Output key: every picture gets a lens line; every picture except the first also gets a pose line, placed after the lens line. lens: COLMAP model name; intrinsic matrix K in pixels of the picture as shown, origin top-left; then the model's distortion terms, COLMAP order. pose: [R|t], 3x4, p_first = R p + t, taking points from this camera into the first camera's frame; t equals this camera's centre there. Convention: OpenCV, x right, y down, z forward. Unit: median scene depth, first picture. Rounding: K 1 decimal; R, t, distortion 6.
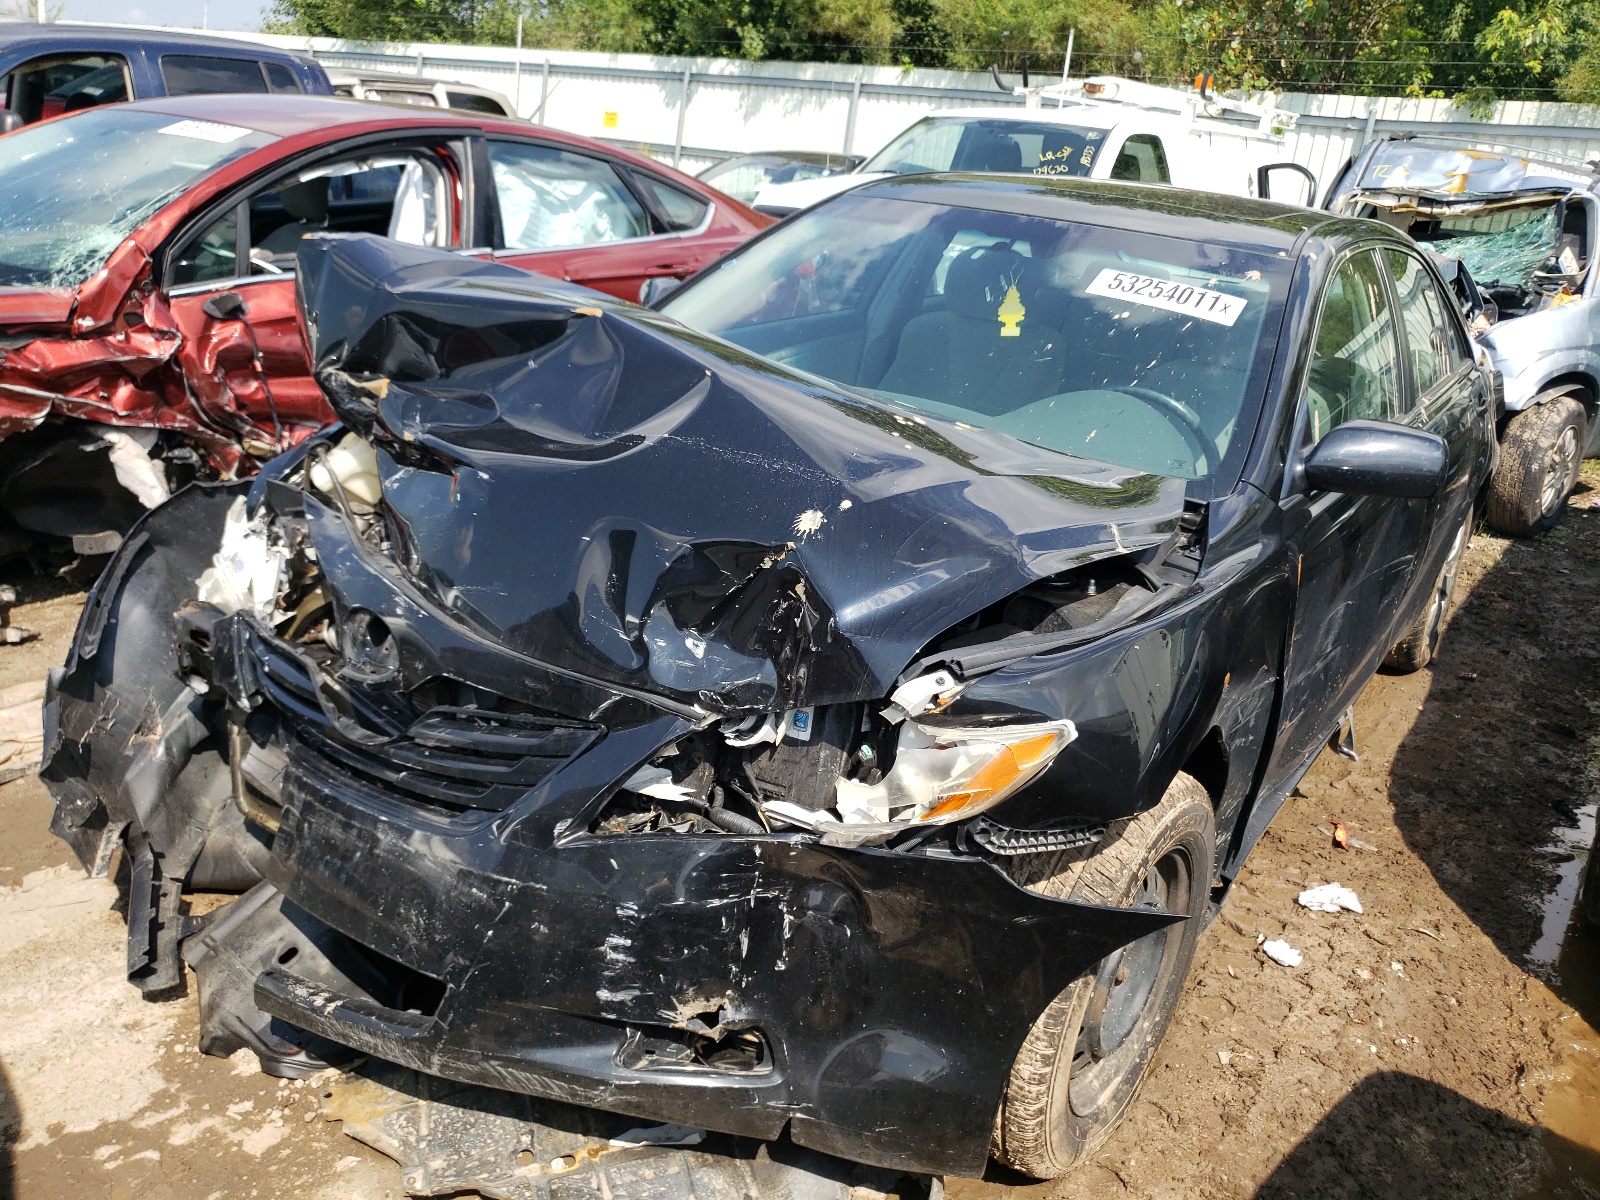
lens RADIAL K [[1233.1, 0, 800.0], [0, 1233.1, 600.0], [0, 0, 1]] dist [-0.000542, -0.002204]
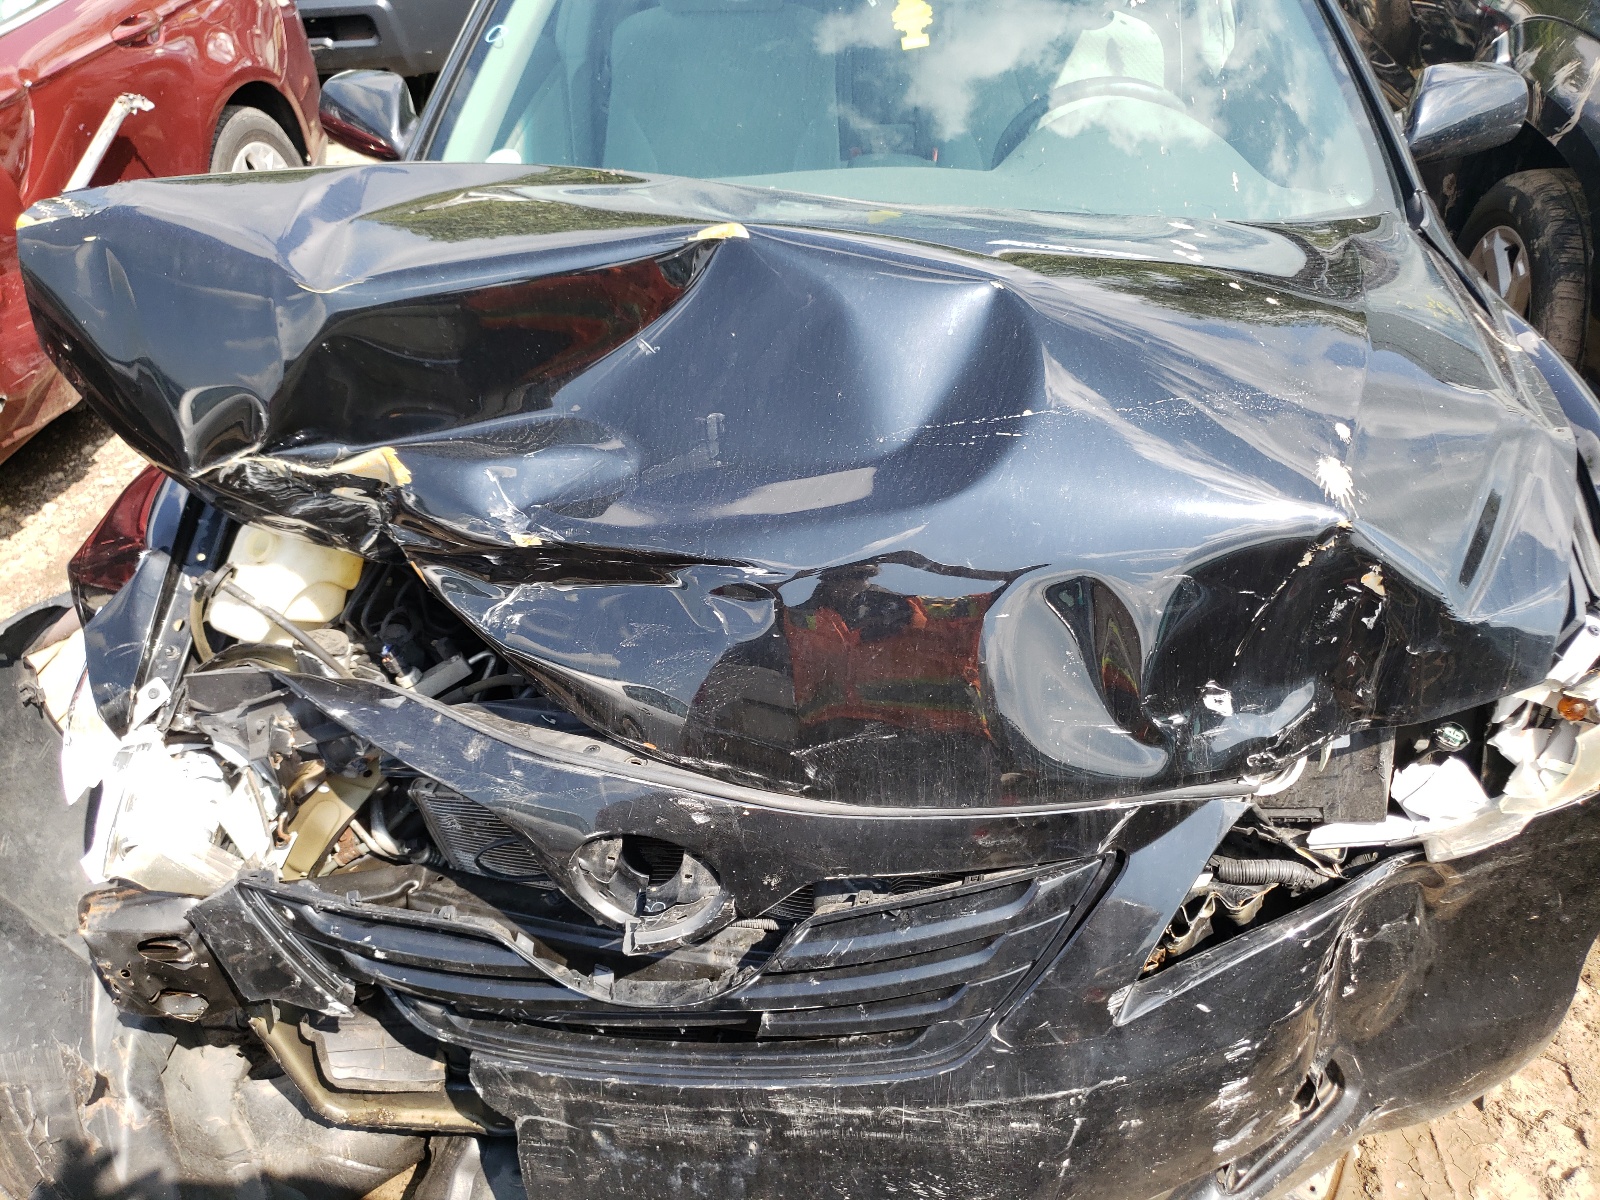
lens RADIAL K [[1233.1, 0, 800.0], [0, 1233.1, 600.0], [0, 0, 1]] dist [-0.000542, -0.002204]
pose [[0.842311, -0.409172, 0.350843, -0.499496], [0.291397, 0.893295, 0.342217, -0.317494], [-0.453432, -0.186019, 0.871663, 0.499208]]
